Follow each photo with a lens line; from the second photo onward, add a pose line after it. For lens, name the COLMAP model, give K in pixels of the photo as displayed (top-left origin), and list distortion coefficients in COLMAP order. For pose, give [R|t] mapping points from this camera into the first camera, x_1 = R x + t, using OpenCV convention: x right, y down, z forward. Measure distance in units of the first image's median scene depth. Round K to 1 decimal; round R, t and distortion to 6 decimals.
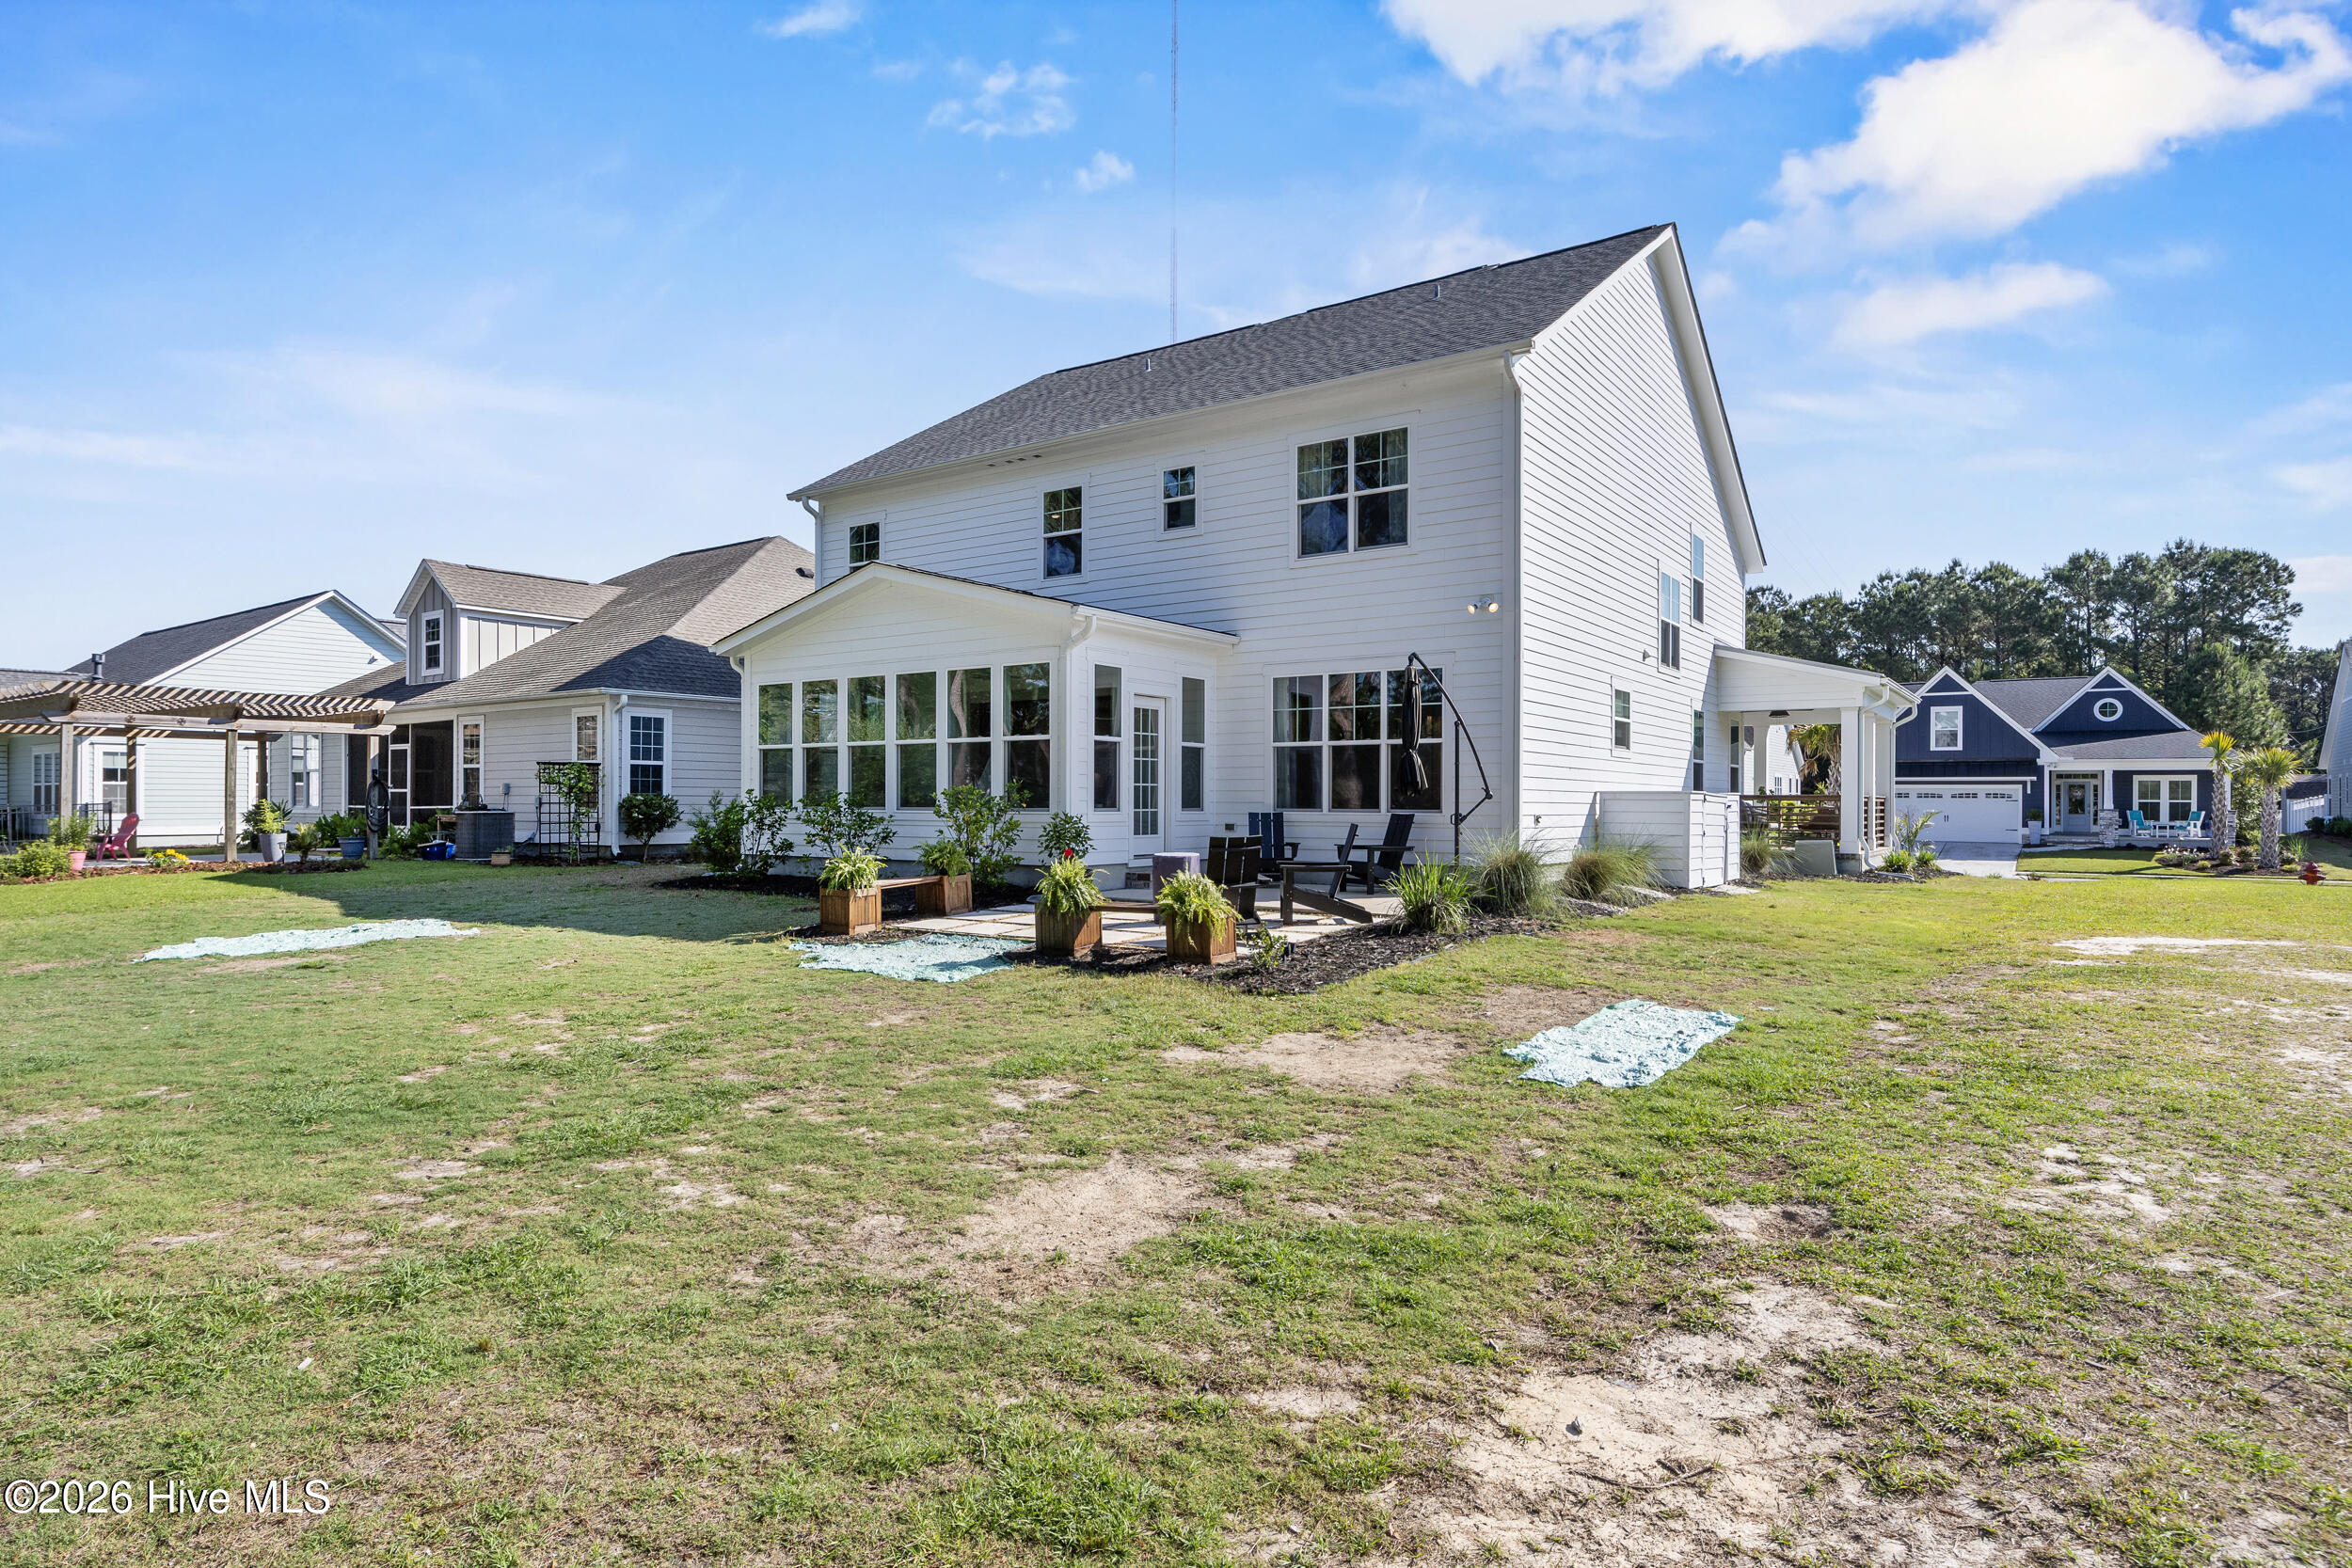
lens RADIAL K [[1295.7, 0, 1175.7], [0, 1295.7, 786.2], [0, 0, 1]] dist [-0.006562, 0.000162]
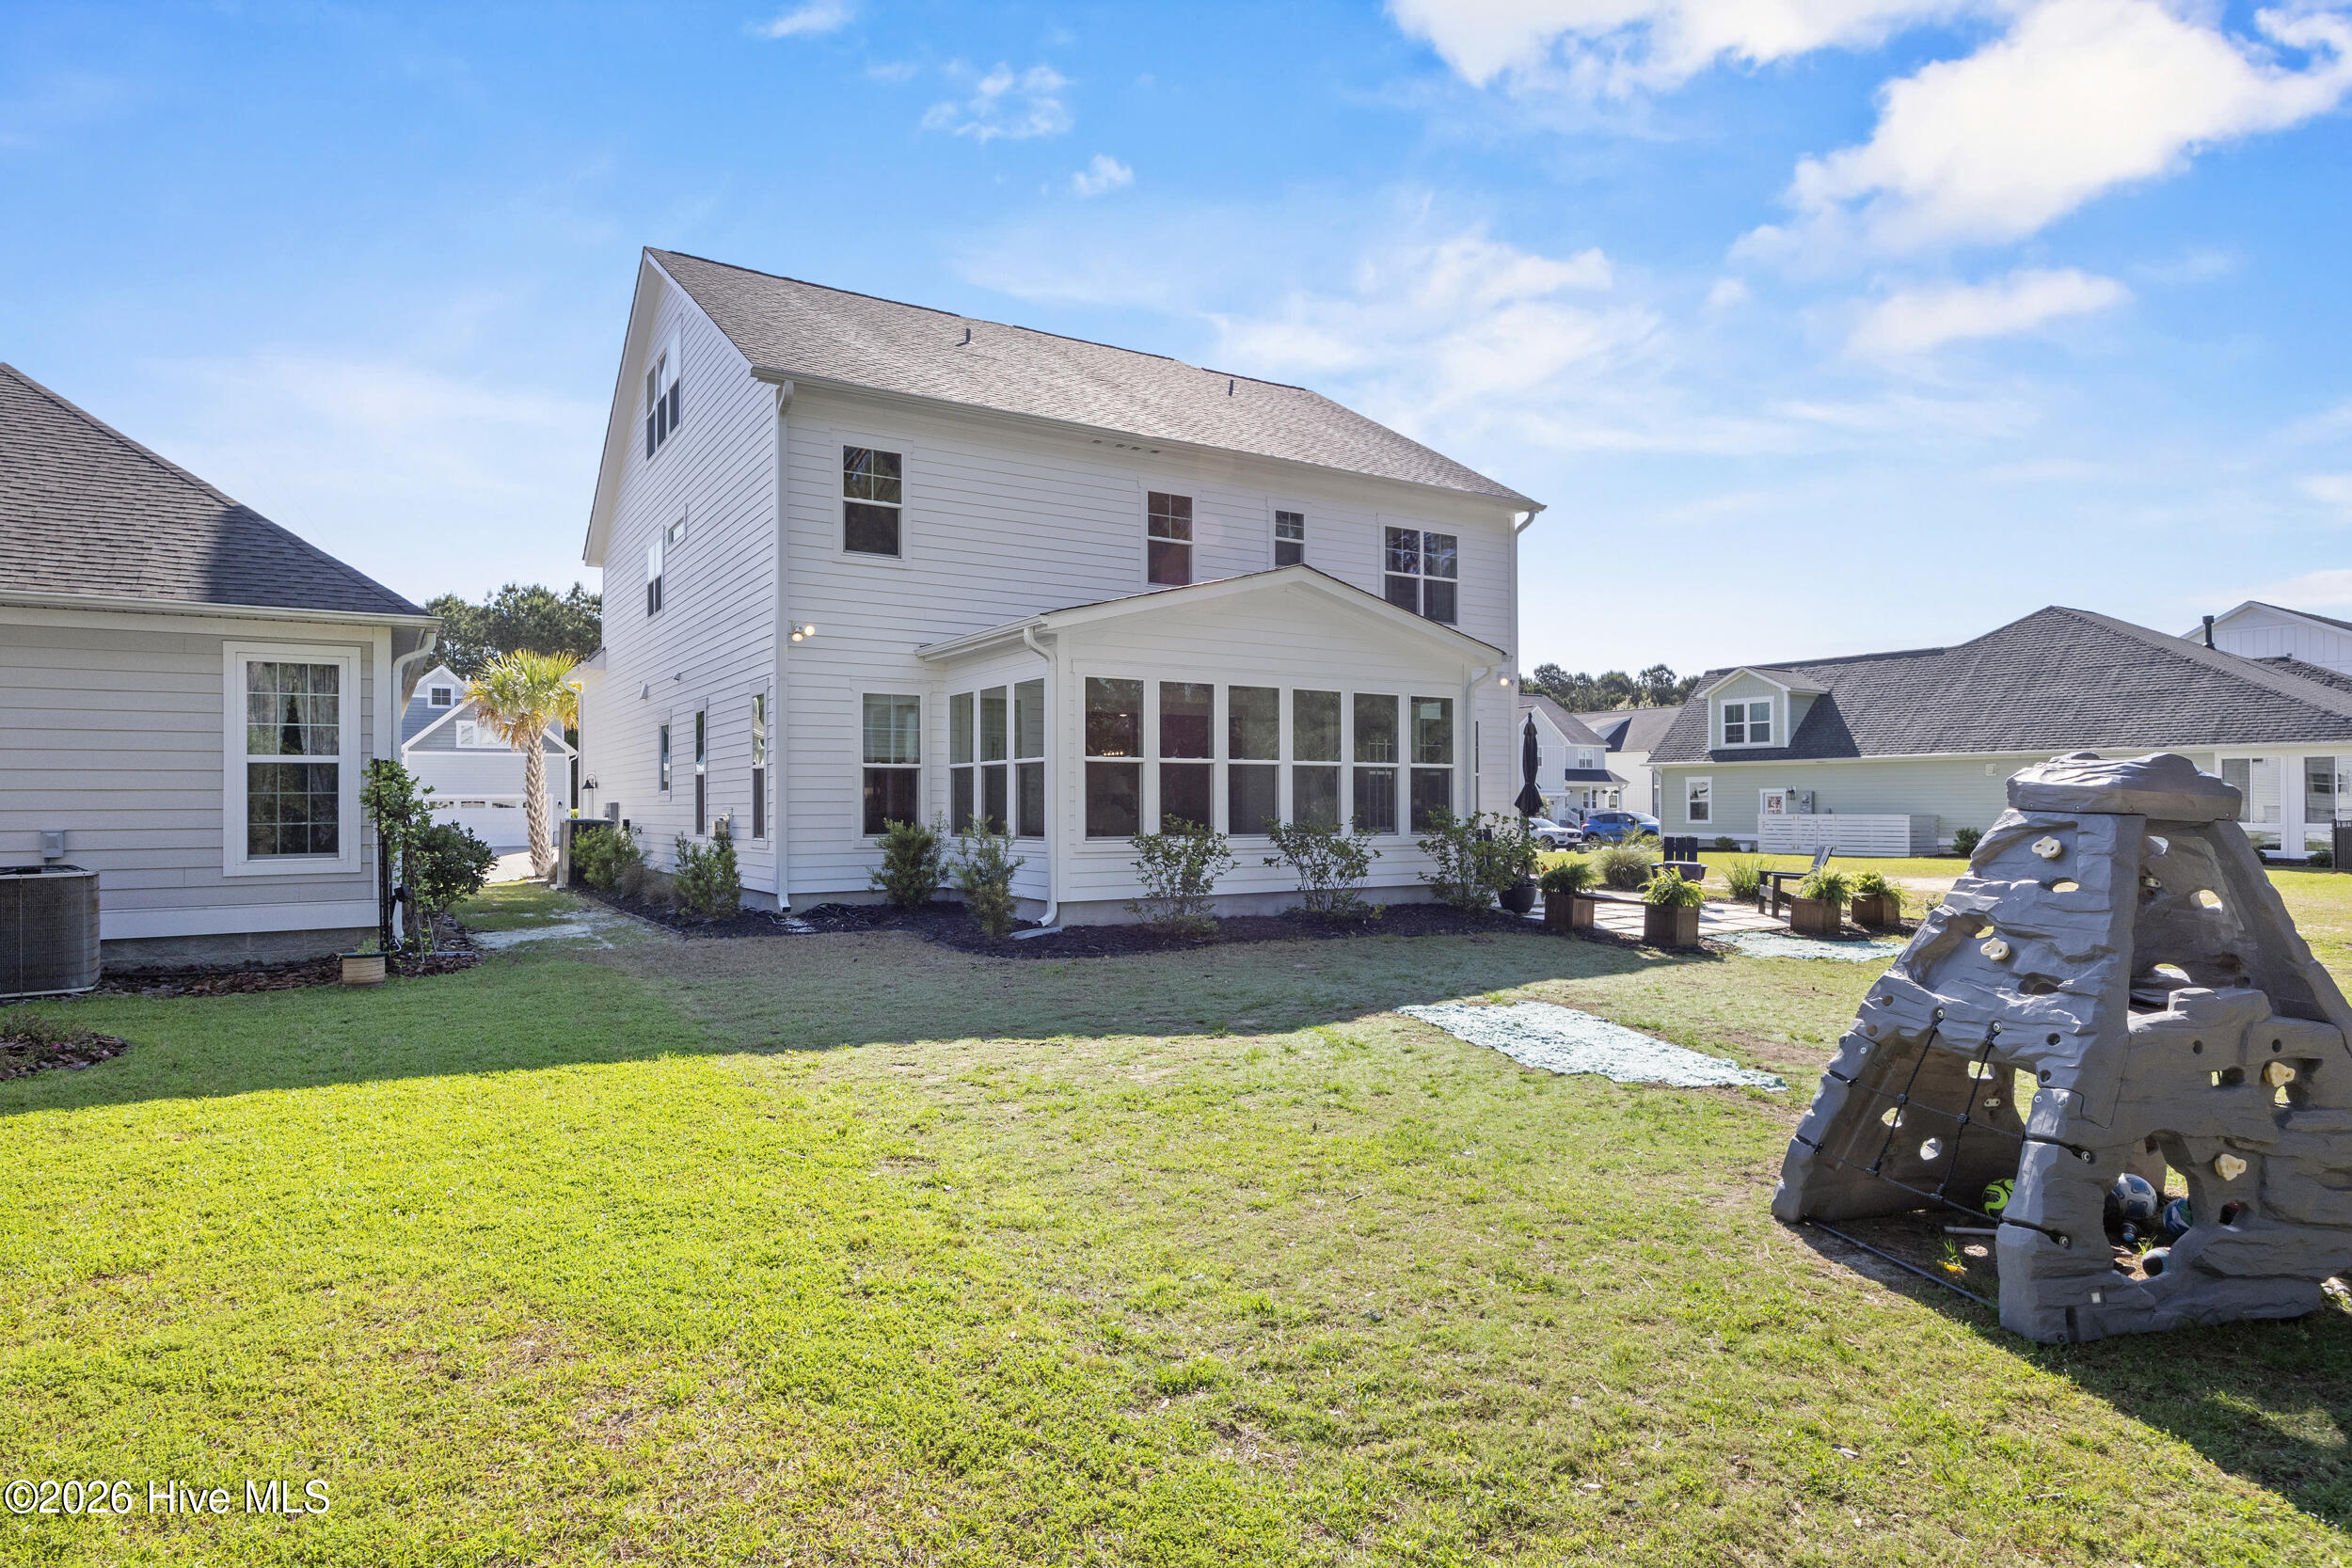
lens RADIAL K [[1295.7, 0, 1173.3], [0, 1295.7, 784.3], [0, 0, 1]] dist [-0.006562, 0.000162]
pose [[0.383830, 0.015766, 0.923269, -1.089819], [-0.003829, 0.999873, -0.015482, -0.004815], [-0.923396, 0.002407, 0.383841, 0.730201]]
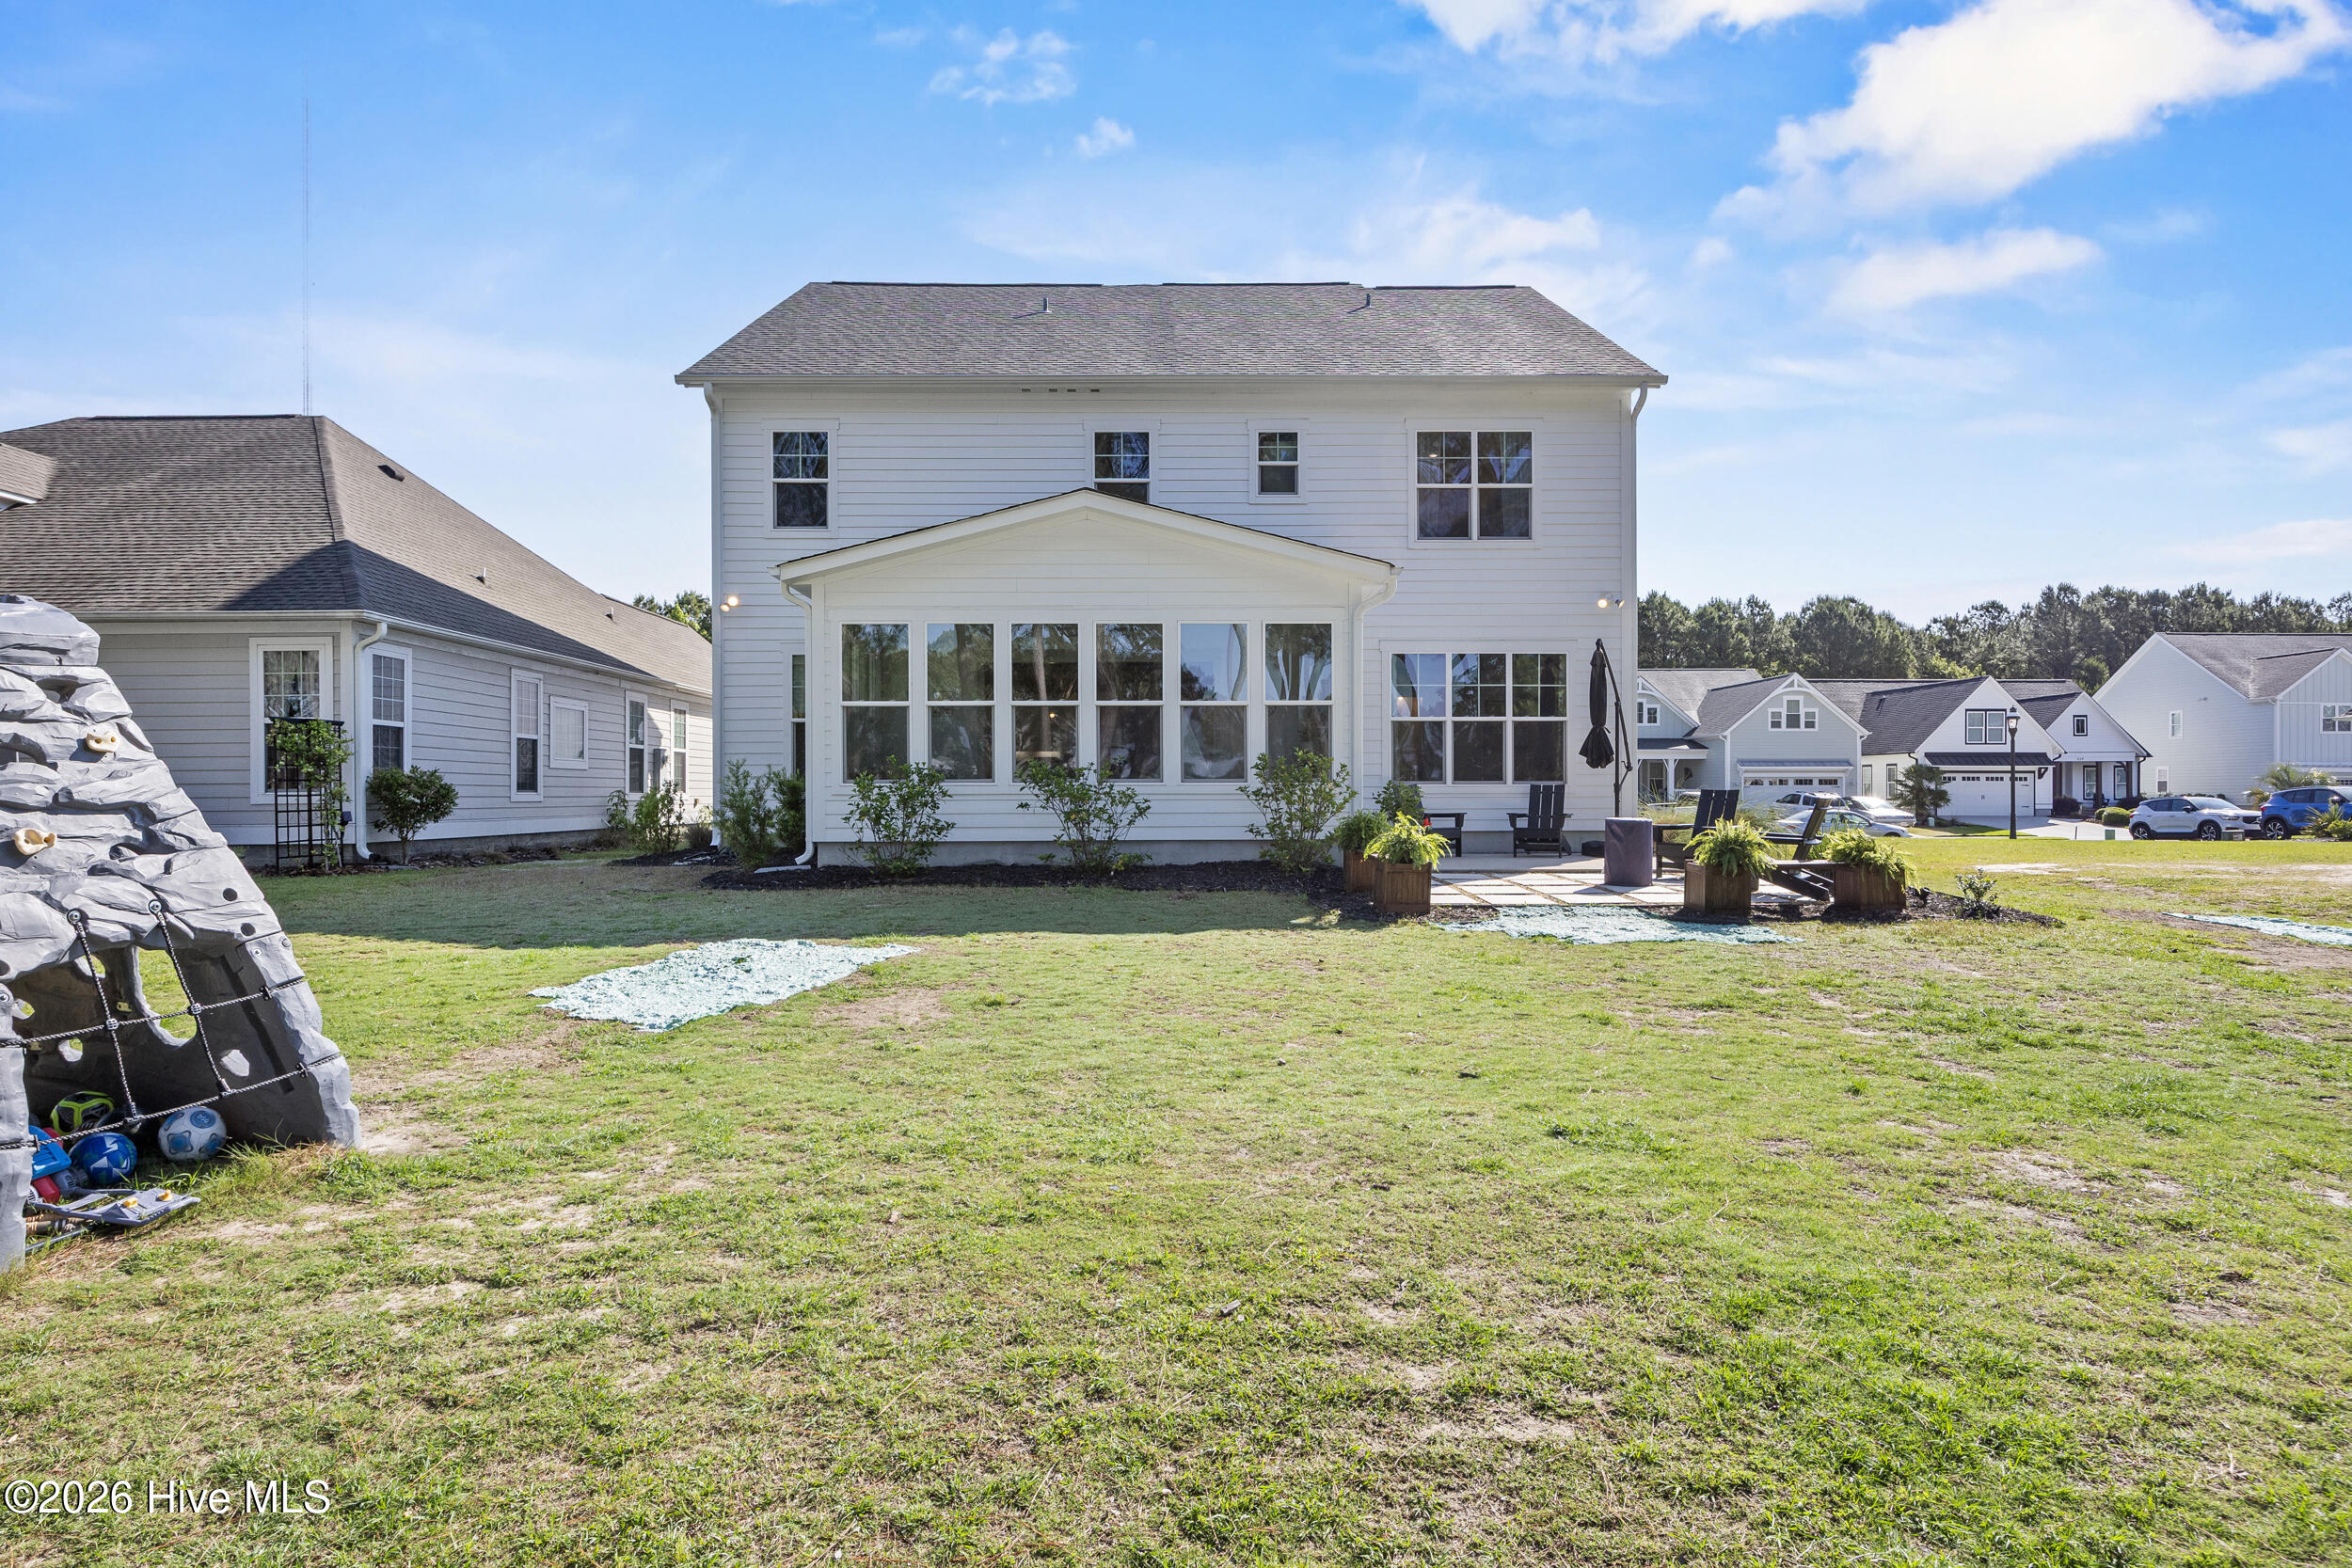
lens RADIAL K [[1295.7, 0, 1190.0], [0, 1295.7, 788.4], [0, 0, 1]] dist [-0.006562, 0.000162]
pose [[0.808938, -0.003051, 0.587886, -0.667952], [-0.001281, 0.999975, 0.006952, 0.015776], [-0.587893, -0.006376, 0.808914, 0.270893]]
